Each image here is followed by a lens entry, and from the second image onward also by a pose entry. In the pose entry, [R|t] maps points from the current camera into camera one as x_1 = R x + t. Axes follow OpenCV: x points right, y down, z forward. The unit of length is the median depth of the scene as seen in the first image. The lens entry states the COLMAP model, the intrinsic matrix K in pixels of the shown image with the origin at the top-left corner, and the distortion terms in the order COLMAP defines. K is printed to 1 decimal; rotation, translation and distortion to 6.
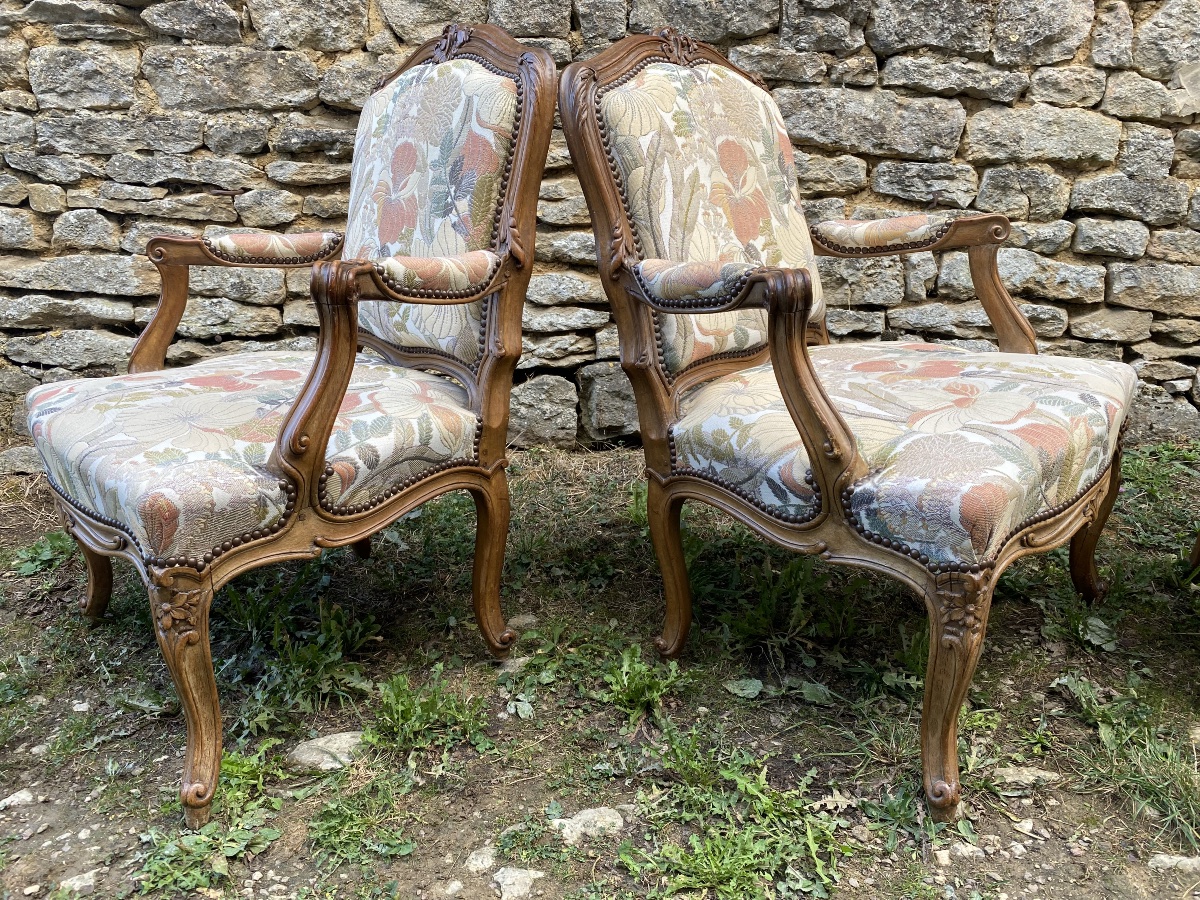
lens RADIAL K [[924.7, 0, 600.0], [0, 924.7, 450.0], [0, 0, 1]] dist [-0.002388, -0.000327]
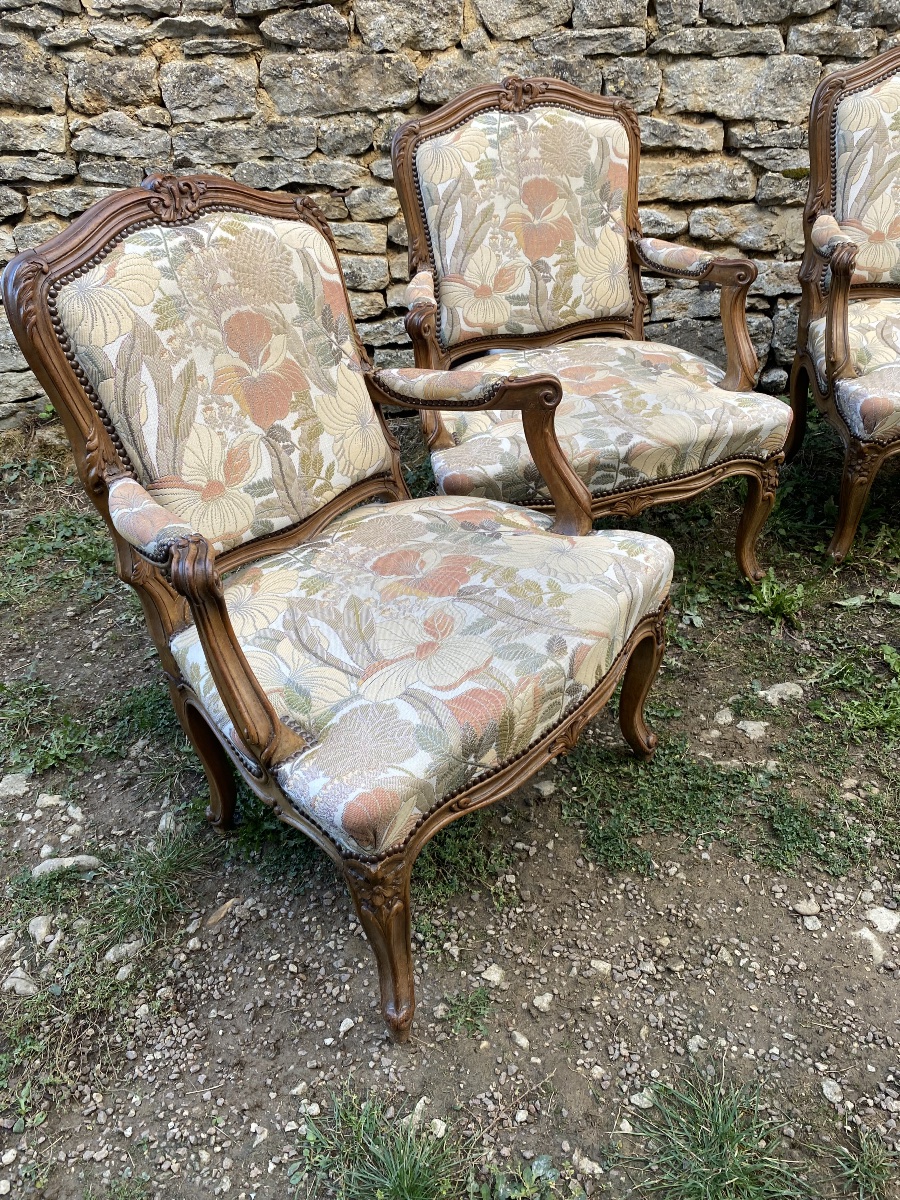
lens RADIAL K [[924.7, 0, 450.0], [0, 924.7, 600.0], [0, 0, 1]] dist [-0.002388, -0.000327]
pose [[0.998690, -0.050379, -0.009015, -0.289994], [0.050846, 0.956626, 0.286847, -0.120325], [-0.005827, -0.286930, 0.957934, -0.243986]]
